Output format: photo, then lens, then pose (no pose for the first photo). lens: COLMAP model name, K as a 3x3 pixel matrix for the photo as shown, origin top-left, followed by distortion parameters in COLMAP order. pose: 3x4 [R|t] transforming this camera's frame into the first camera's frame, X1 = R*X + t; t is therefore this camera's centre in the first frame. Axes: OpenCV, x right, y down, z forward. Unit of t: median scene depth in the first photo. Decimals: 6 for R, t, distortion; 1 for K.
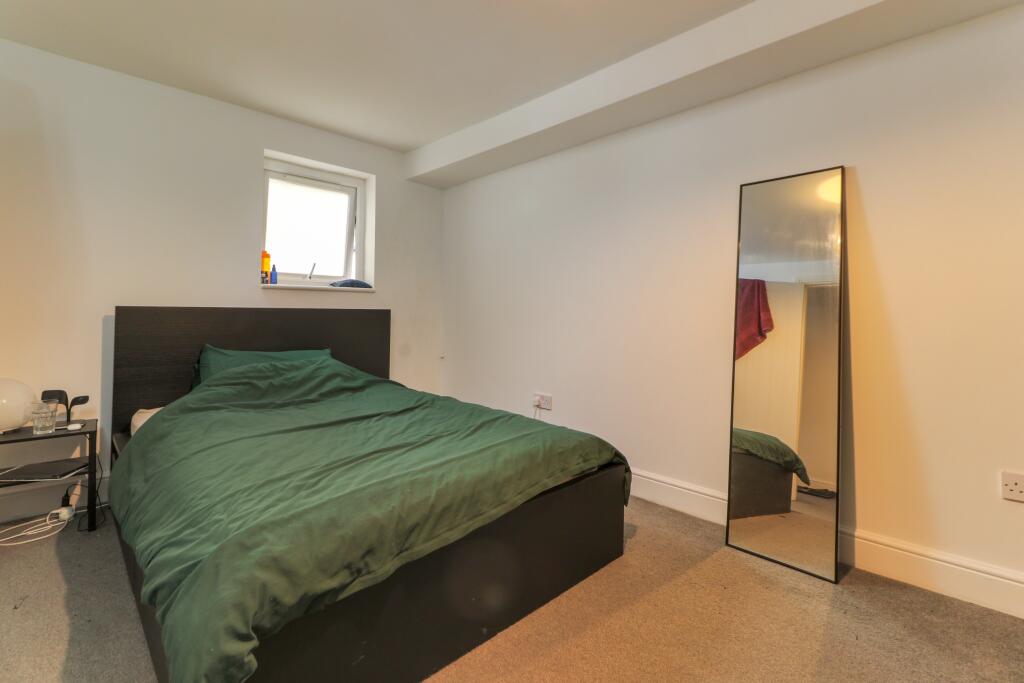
lens RADIAL K [[473.1, 0, 509.4], [0, 473.1, 322.4], [0, 0, 1]] dist [0.019892, -0.013717]
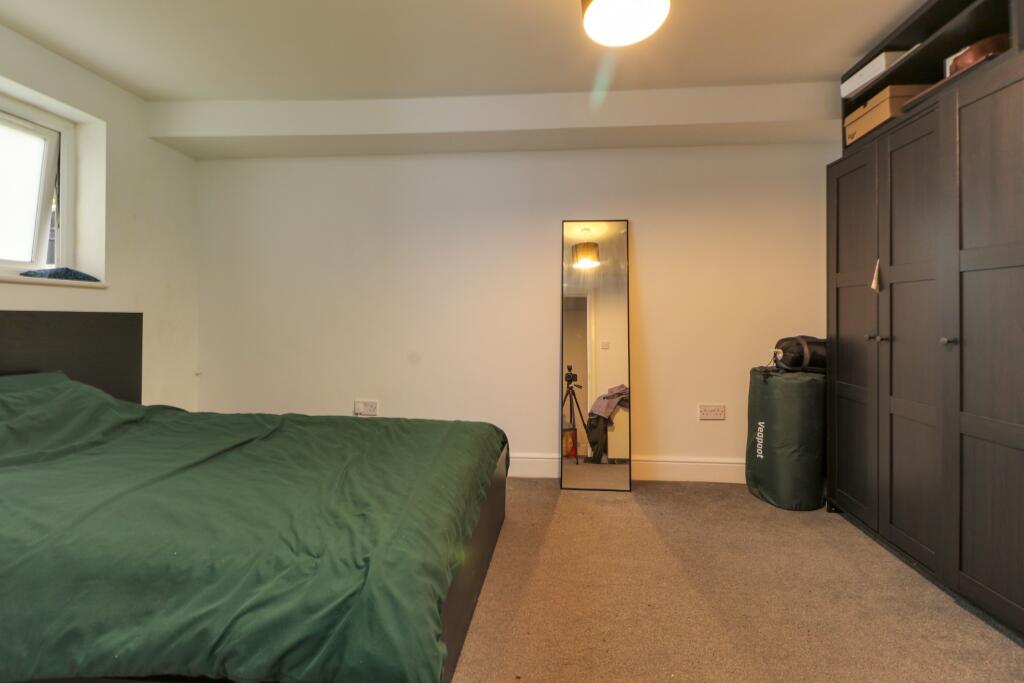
lens RADIAL K [[491.5, 0, 513.8], [0, 491.5, 346.7], [0, 0, 1]] dist [0.003102, 0.000070]
pose [[0.740600, -0.039071, 0.670809, -0.418599], [0.011455, 0.998897, 0.045533, -0.003113], [-0.671848, -0.026038, 0.740231, 0.046885]]
